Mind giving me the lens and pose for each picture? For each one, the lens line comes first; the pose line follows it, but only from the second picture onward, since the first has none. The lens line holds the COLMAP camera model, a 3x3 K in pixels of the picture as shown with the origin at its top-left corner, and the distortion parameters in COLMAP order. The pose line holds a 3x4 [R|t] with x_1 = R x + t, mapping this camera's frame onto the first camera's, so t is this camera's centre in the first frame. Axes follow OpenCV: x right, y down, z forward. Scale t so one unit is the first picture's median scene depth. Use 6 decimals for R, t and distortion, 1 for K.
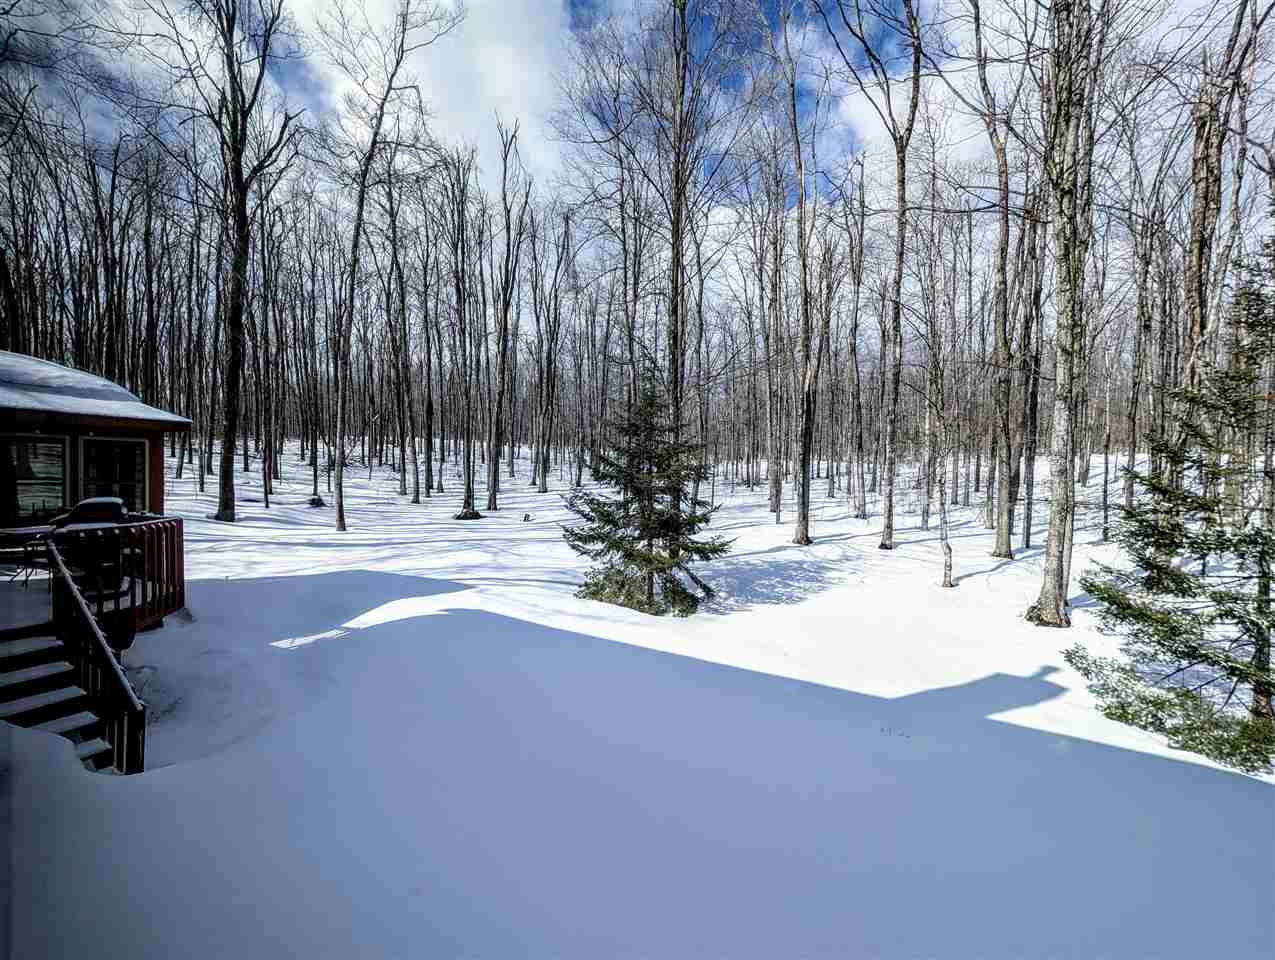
lens RADIAL K [[501.0, 0, 657.5], [0, 501.0, 477.3], [0, 0, 1]] dist [-0.000580, -0.000021]
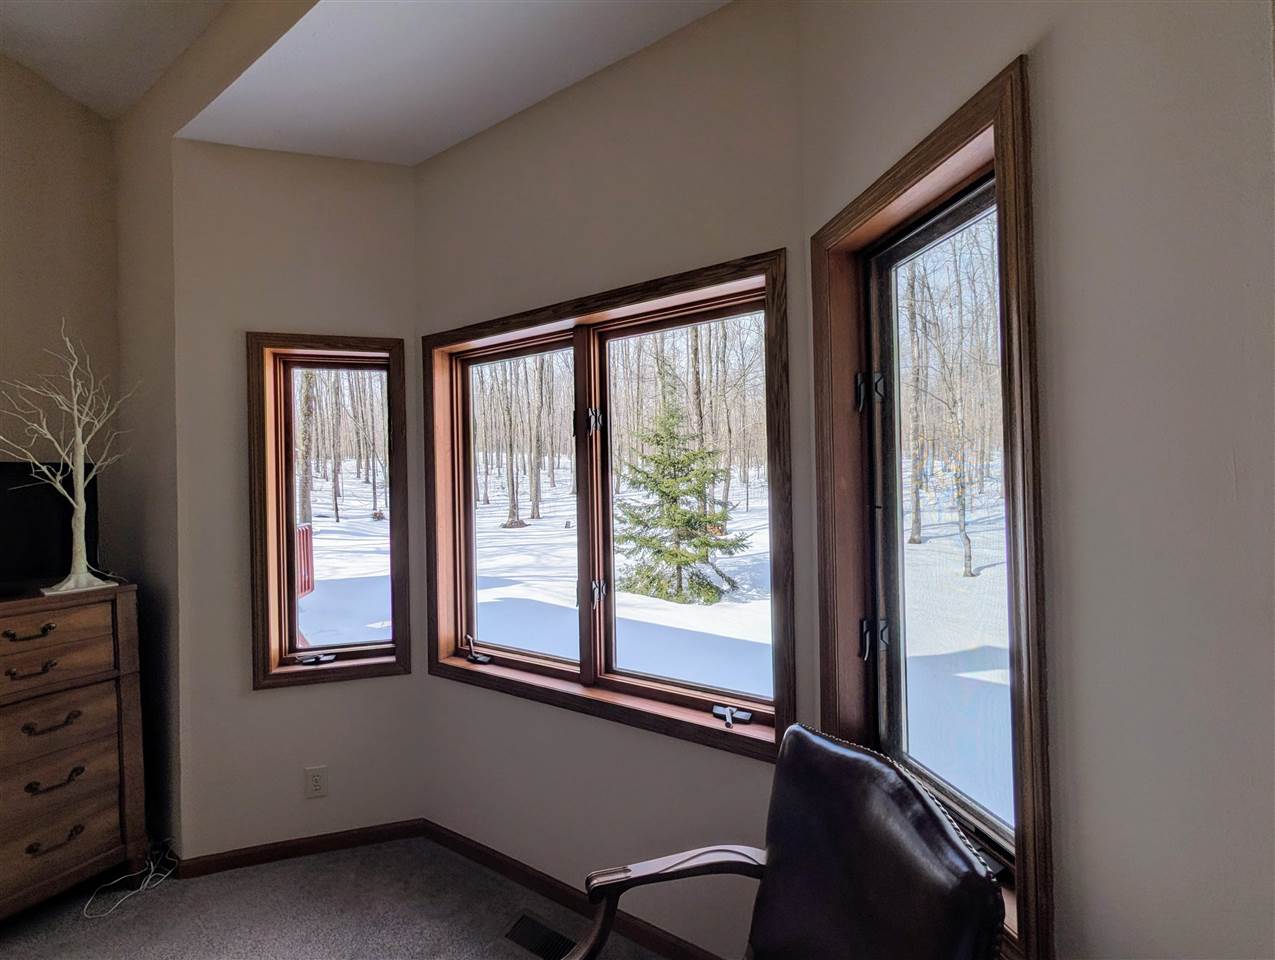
lens RADIAL K [[501.0, 0, 657.5], [0, 501.0, 477.3], [0, 0, 1]] dist [-0.000580, -0.000021]
pose [[0.996360, -0.037719, -0.076444, 0.029571], [0.036871, 0.999242, -0.012474, 0.002952], [0.076856, 0.009610, 0.996996, -0.097879]]
